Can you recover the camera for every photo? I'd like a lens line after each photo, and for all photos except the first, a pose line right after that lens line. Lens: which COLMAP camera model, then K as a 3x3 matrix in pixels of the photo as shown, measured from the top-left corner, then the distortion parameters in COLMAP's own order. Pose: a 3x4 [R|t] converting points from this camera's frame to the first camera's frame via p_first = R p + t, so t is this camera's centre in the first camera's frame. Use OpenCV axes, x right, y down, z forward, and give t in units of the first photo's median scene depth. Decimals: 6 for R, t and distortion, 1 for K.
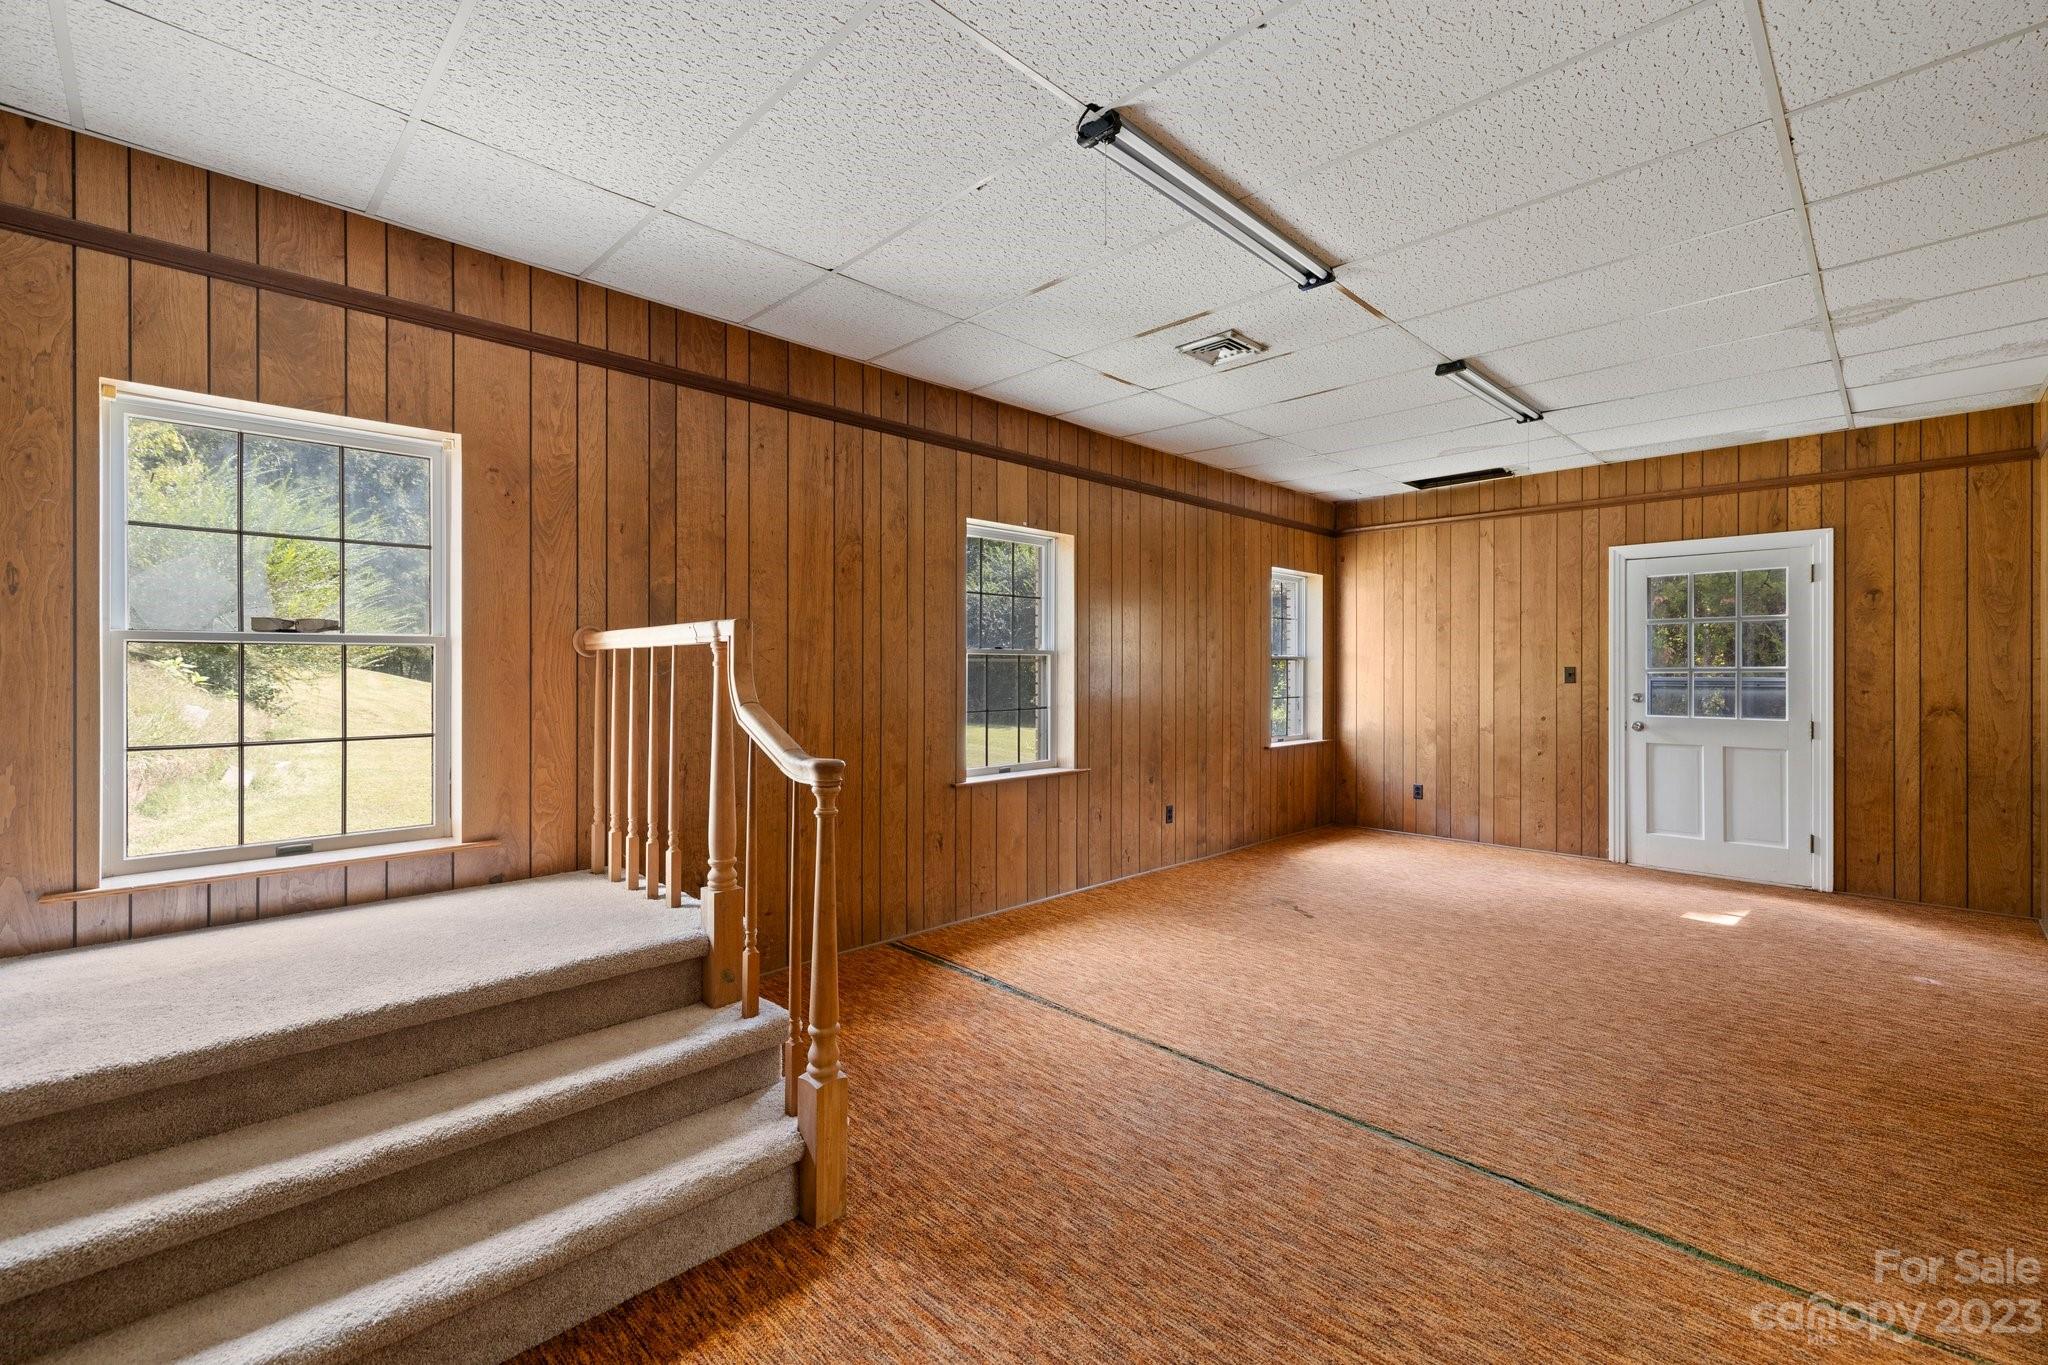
lens RADIAL K [[880.1, 0, 1033.8], [0, 880.1, 670.0], [0, 0, 1]] dist [0.011179, 0.000281]
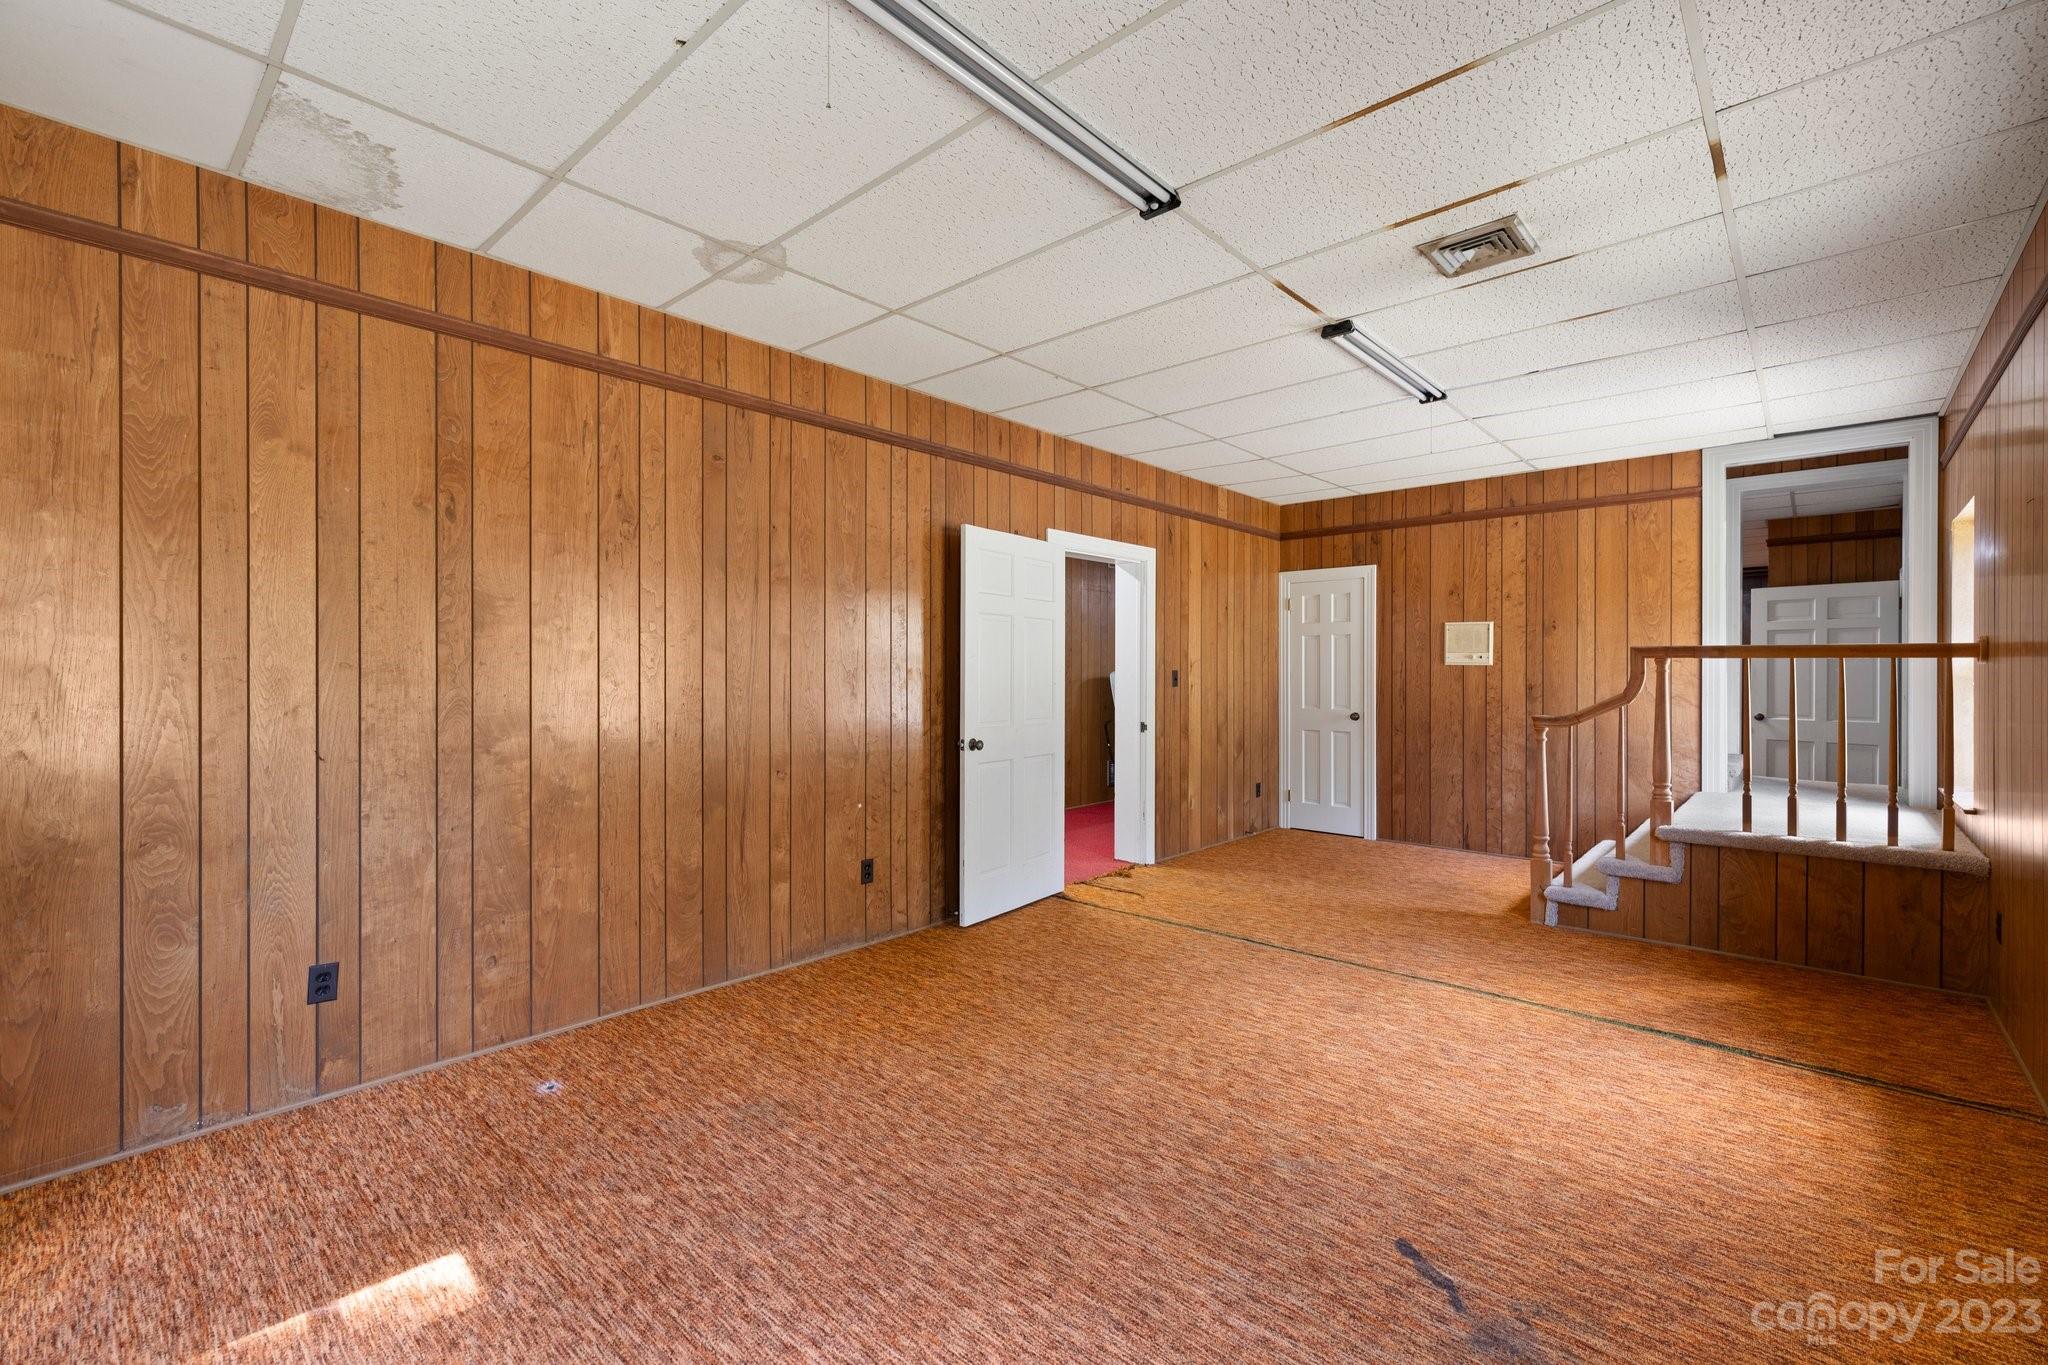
lens RADIAL K [[880.1, 0, 1016.3], [0, 880.1, 674.9], [0, 0, 1]] dist [0.011179, 0.000281]
pose [[-0.999383, -0.006160, -0.034575, 0.759253], [-0.006254, 0.999977, 0.002608, -0.000758], [0.034558, 0.002823, -0.999399, 2.080805]]
